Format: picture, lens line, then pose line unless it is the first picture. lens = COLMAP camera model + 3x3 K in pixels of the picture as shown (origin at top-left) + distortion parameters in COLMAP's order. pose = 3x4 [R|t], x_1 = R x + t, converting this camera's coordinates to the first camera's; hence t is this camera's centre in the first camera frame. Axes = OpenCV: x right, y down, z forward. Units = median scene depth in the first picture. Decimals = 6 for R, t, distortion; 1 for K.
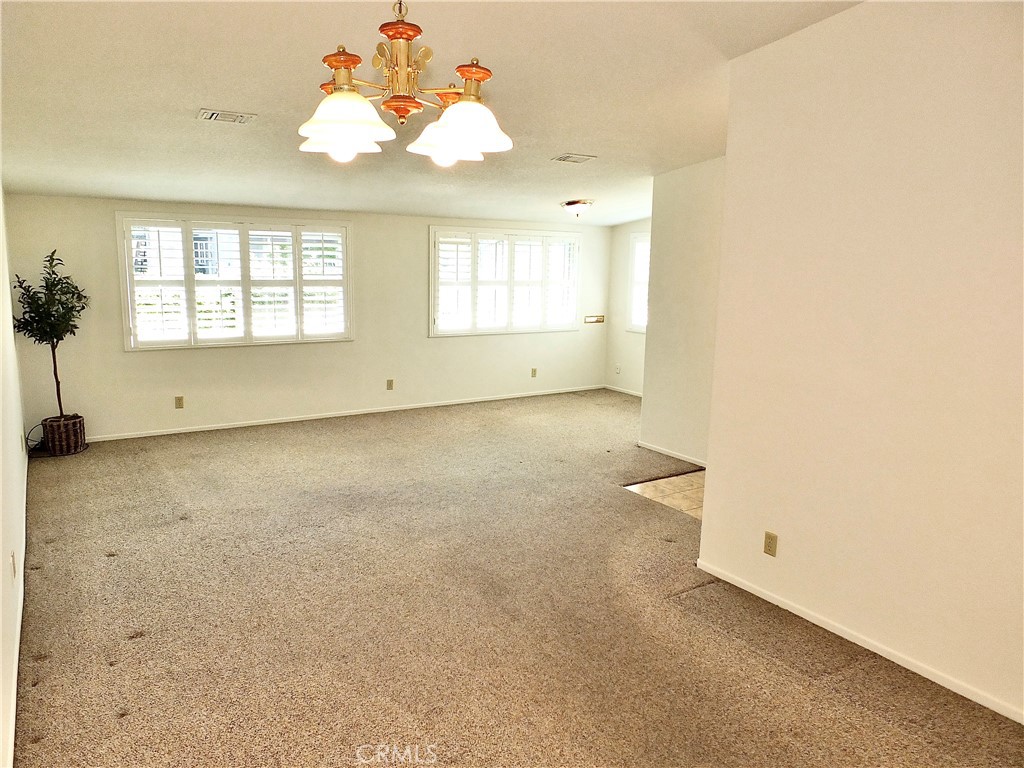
lens RADIAL K [[710.0, 0, 514.5], [0, 710.0, 388.3], [0, 0, 1]] dist [-0.011832, -0.005607]
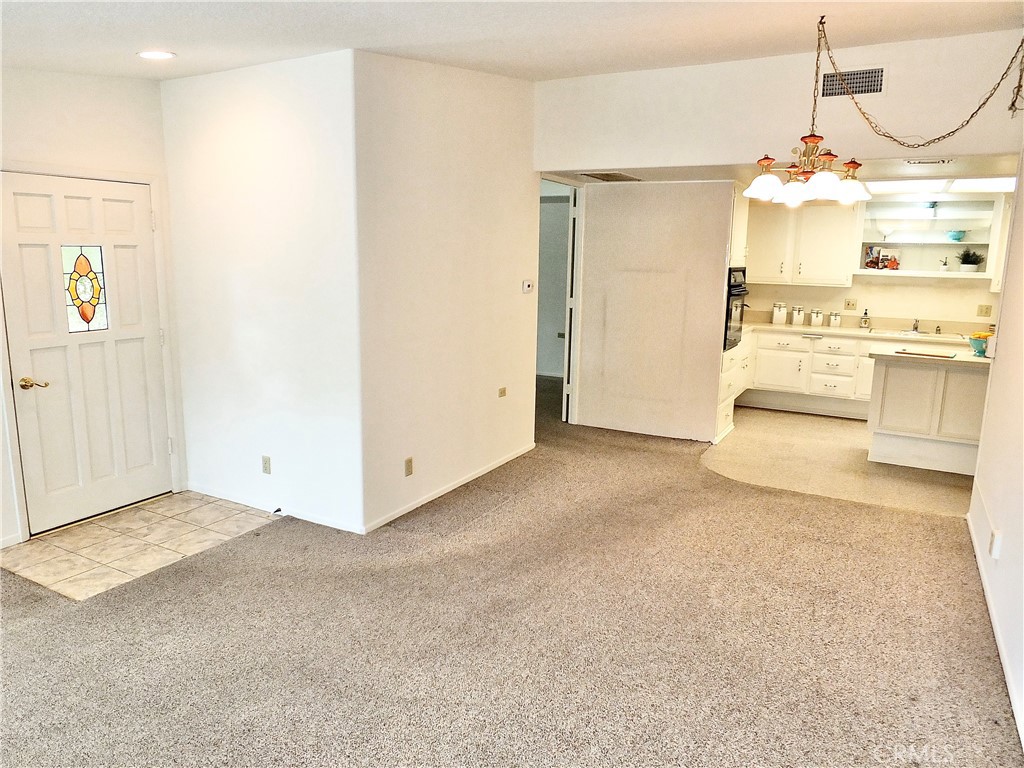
lens RADIAL K [[710.0, 0, 509.2], [0, 710.0, 381.2], [0, 0, 1]] dist [-0.011832, -0.005607]
pose [[-0.463576, -0.189092, 0.865645, -0.396480], [0.129110, 0.952120, 0.277124, -0.127041], [-0.876600, 0.240231, -0.416967, 0.670132]]
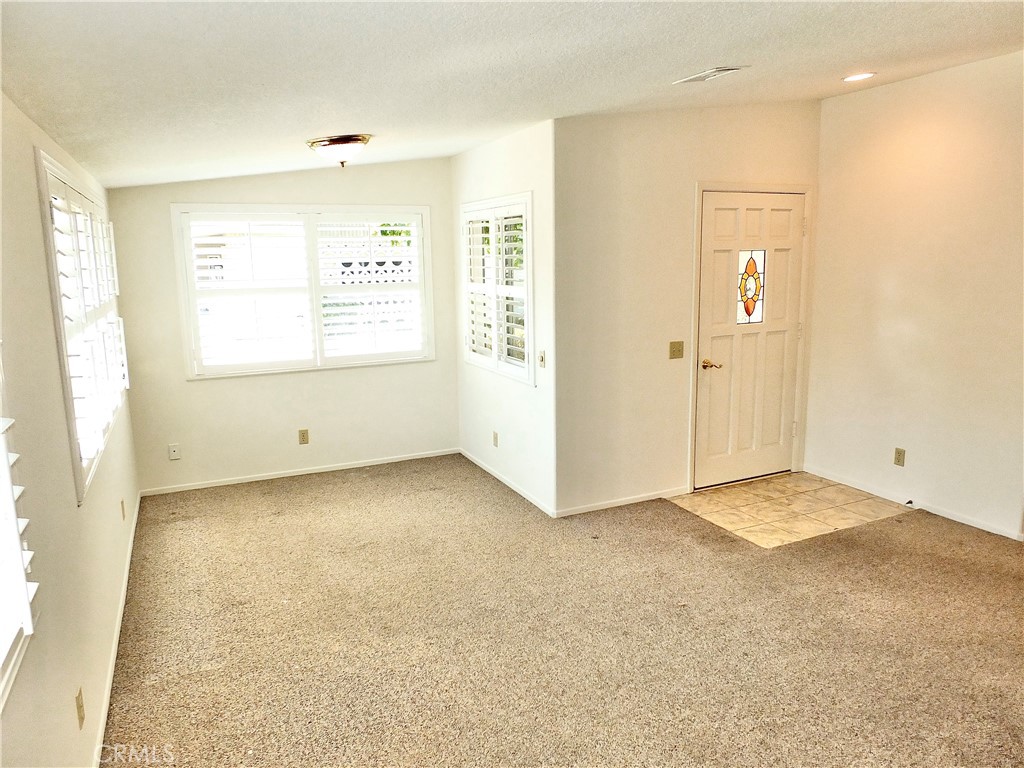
lens RADIAL K [[710.0, 0, 514.5], [0, 710.0, 381.1], [0, 0, 1]] dist [-0.011832, -0.005607]
pose [[0.141666, -0.197517, 0.970009, -0.430422], [0.199225, 0.965531, 0.167509, -0.155727], [-0.969660, 0.169520, 0.176133, 0.831820]]
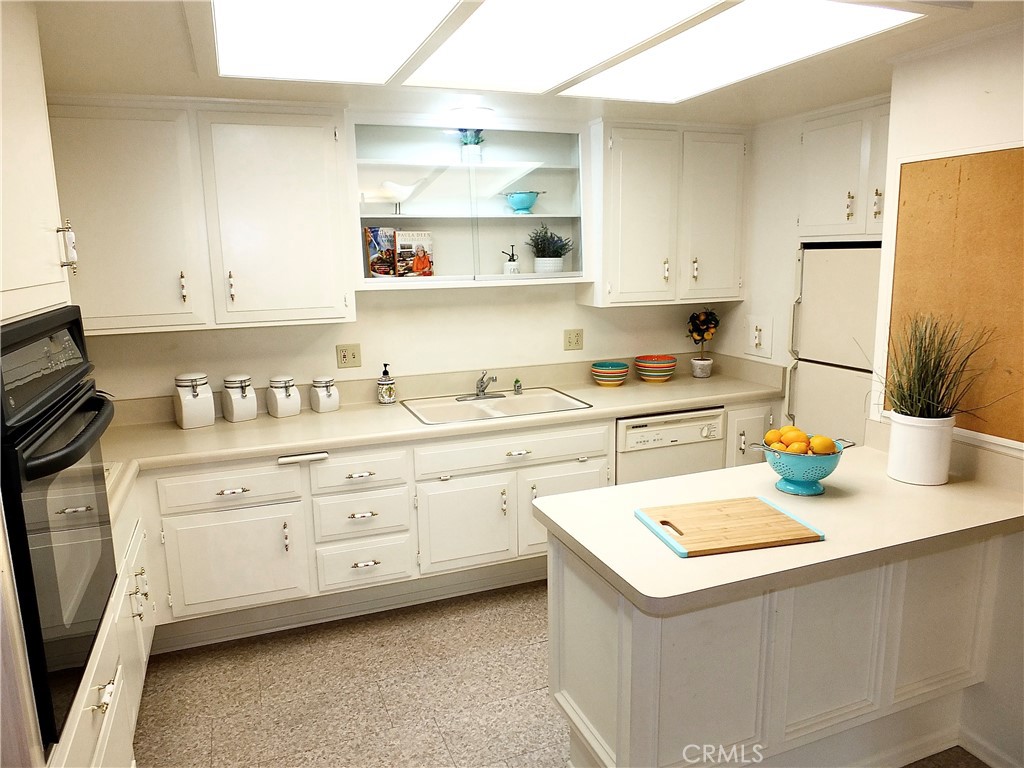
lens RADIAL K [[710.0, 0, 517.4], [0, 710.0, 382.8], [0, 0, 1]] dist [-0.011832, -0.005607]
pose [[-0.977039, -0.044293, 0.208407, -0.224574], [0.034585, 0.932209, 0.360265, -0.092897], [-0.210236, 0.359201, -0.909272, 0.495713]]
